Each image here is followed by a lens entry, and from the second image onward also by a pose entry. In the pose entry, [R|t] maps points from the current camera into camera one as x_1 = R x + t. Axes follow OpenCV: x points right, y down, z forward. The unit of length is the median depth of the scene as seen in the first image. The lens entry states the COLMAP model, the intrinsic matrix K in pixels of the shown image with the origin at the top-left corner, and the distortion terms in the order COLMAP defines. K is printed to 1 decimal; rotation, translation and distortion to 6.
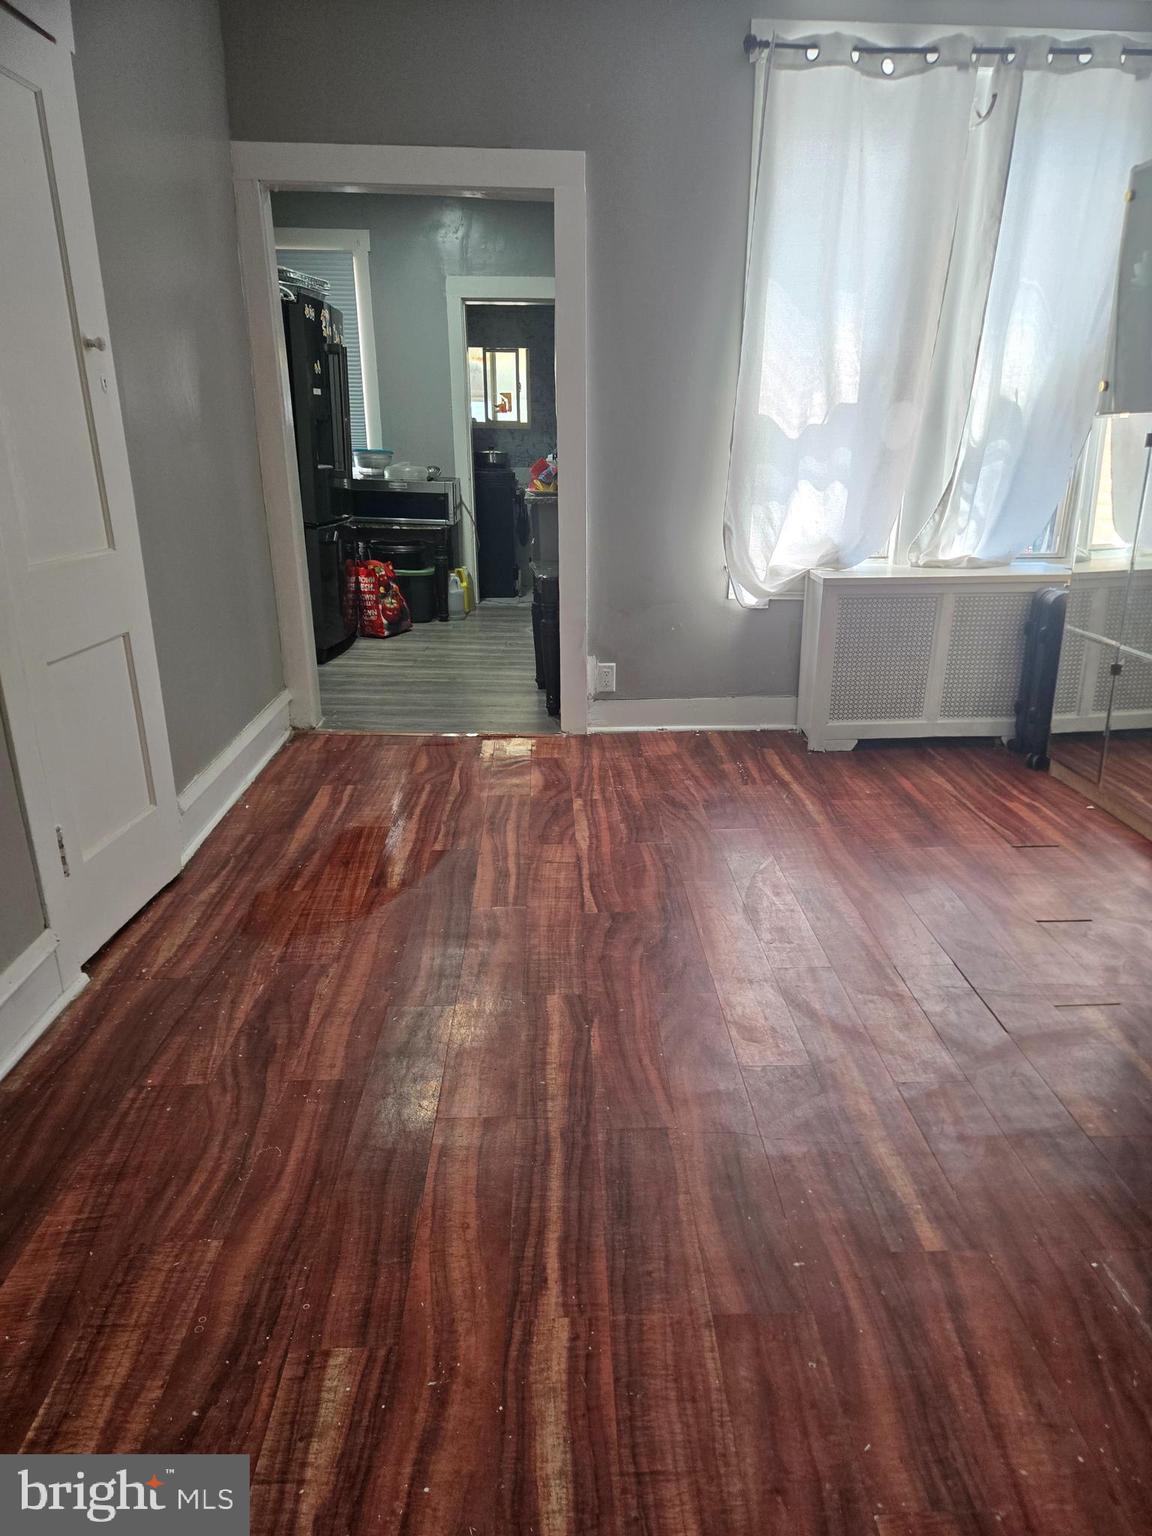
lens RADIAL K [[1040.8, 0, 608.2], [0, 1040.8, 802.7], [0, 0, 1]] dist [0.076007, -0.054817]
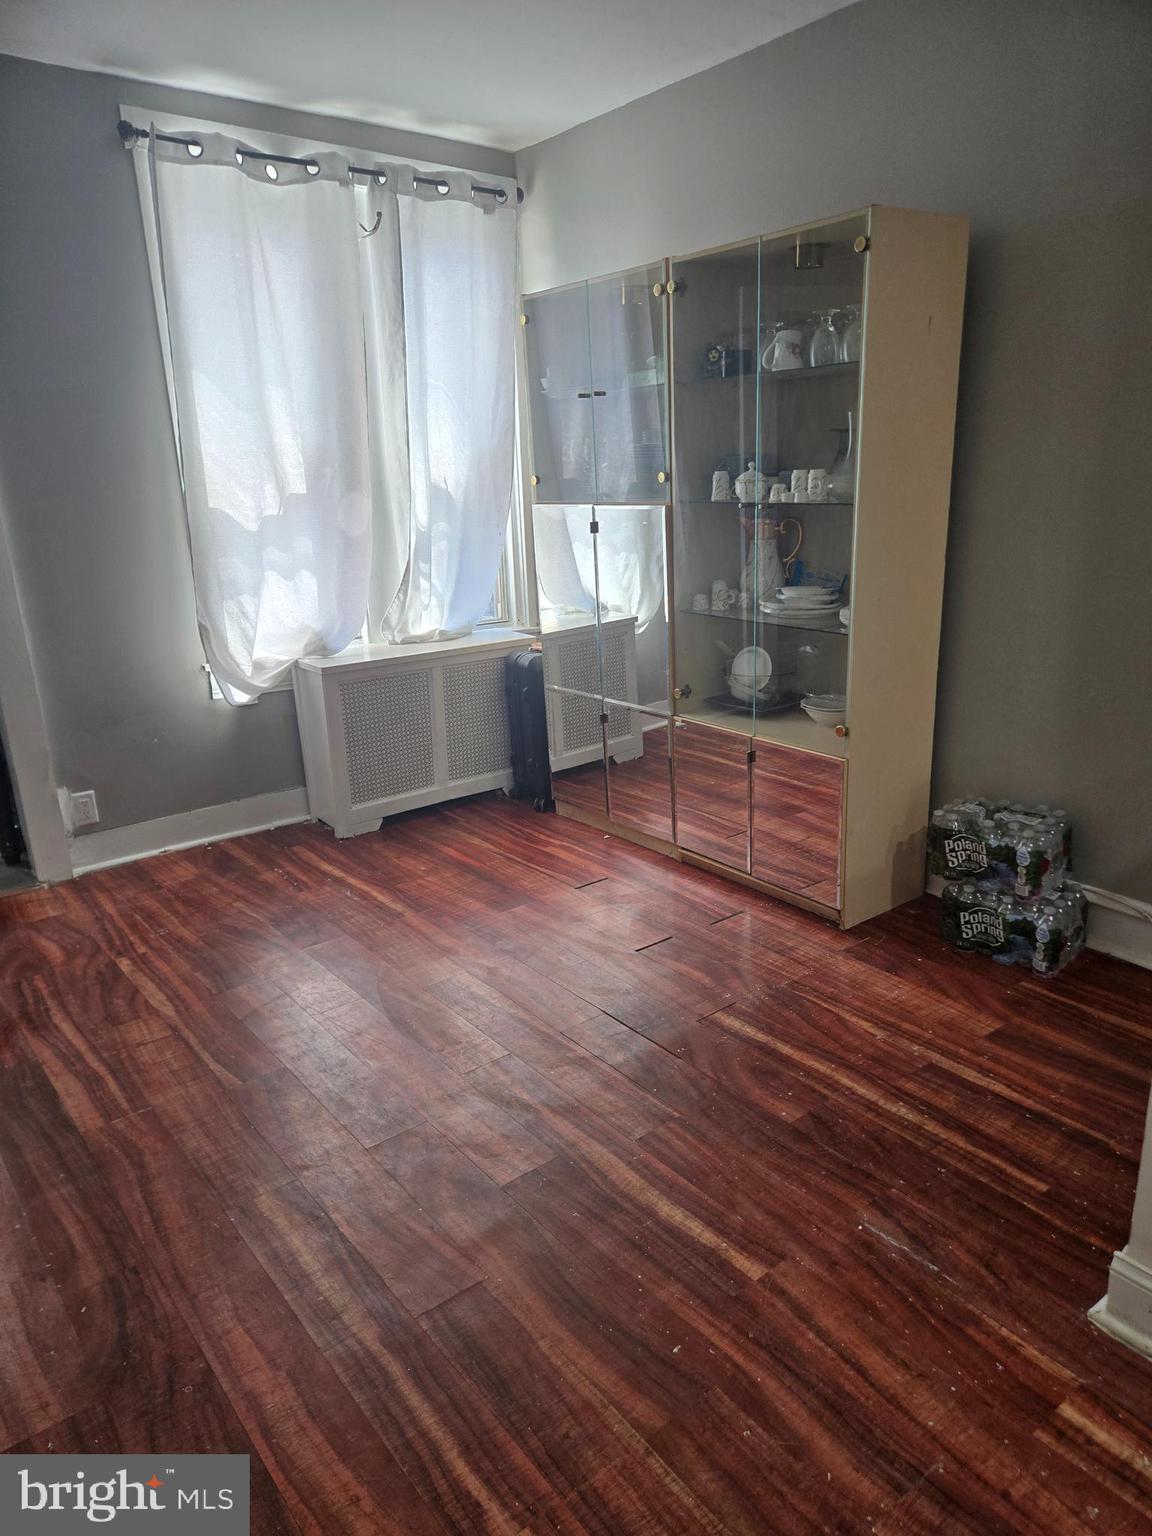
lens RADIAL K [[1040.8, 0, 621.9], [0, 1040.8, 793.4], [0, 0, 1]] dist [0.076007, -0.054817]
pose [[0.807502, -0.198999, 0.555283, -0.148162], [0.224015, 0.974305, 0.023398, -0.062542], [-0.545671, 0.105498, 0.831332, 0.037046]]
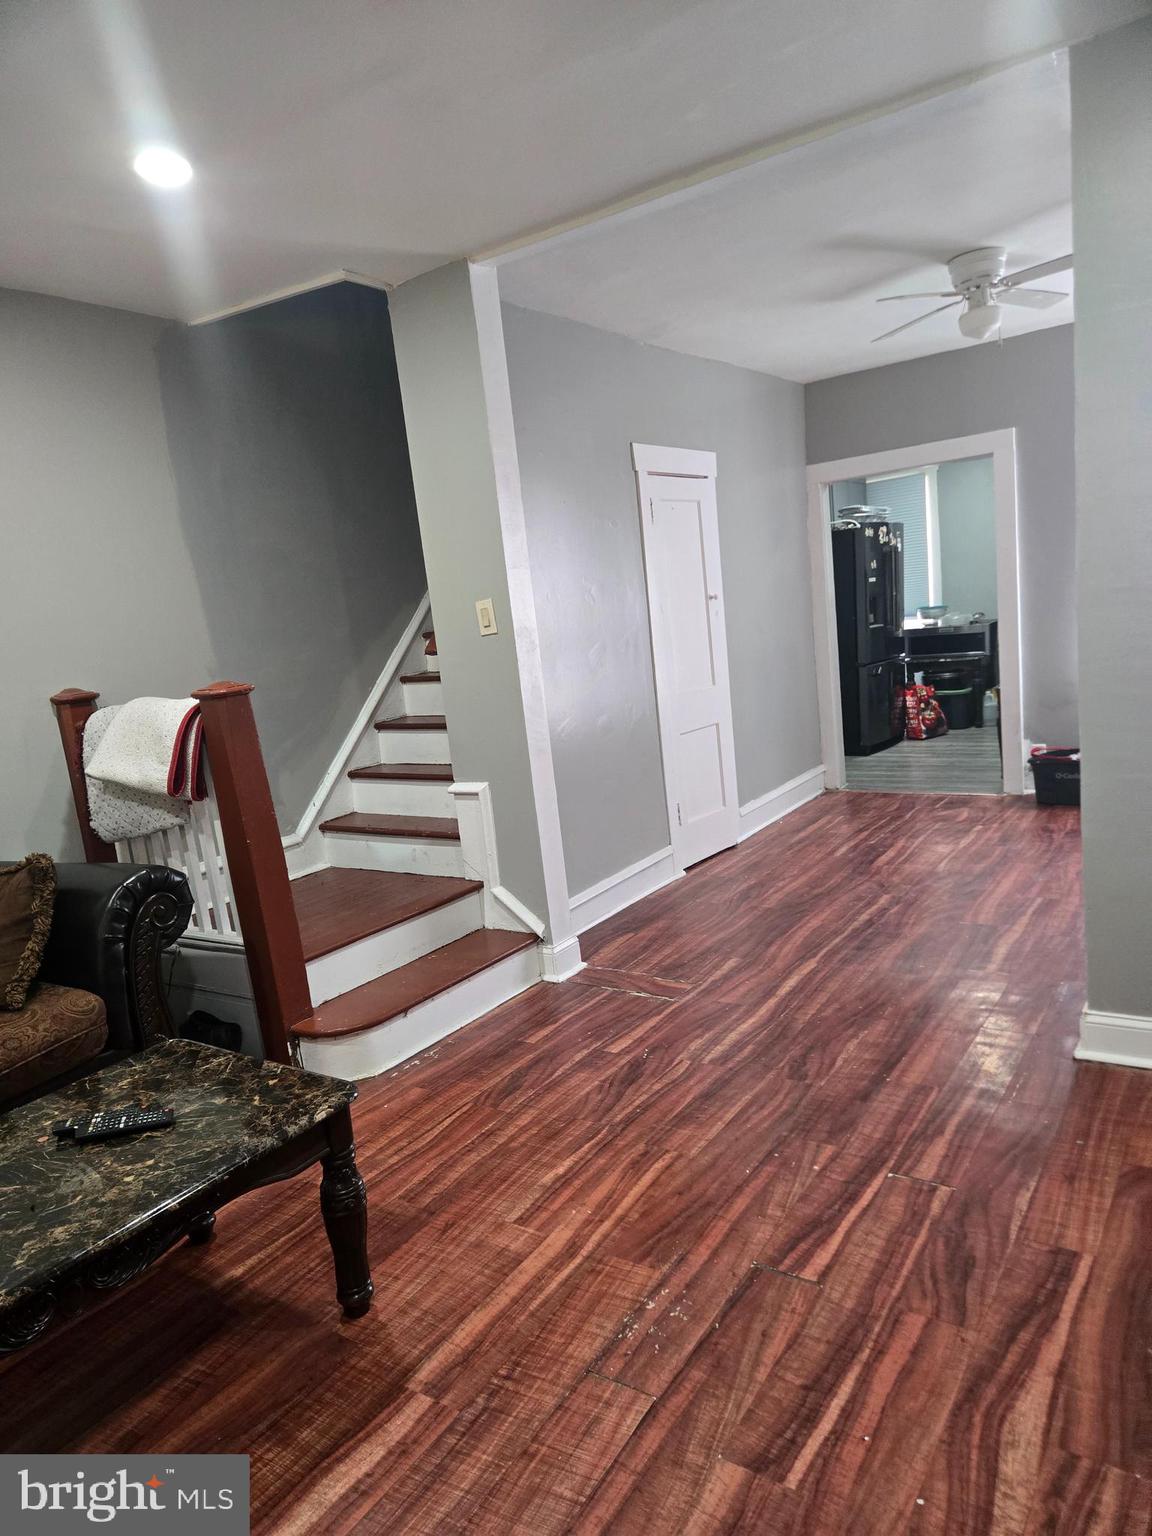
lens RADIAL K [[1040.8, 0, 578.1], [0, 1040.8, 772.7], [0, 0, 1]] dist [0.076007, -0.054817]
pose [[0.800199, -0.002221, -0.599730, 0.419386], [-0.088917, 0.988502, -0.122299, 0.158246], [0.593107, 0.151190, 0.790801, -0.588247]]
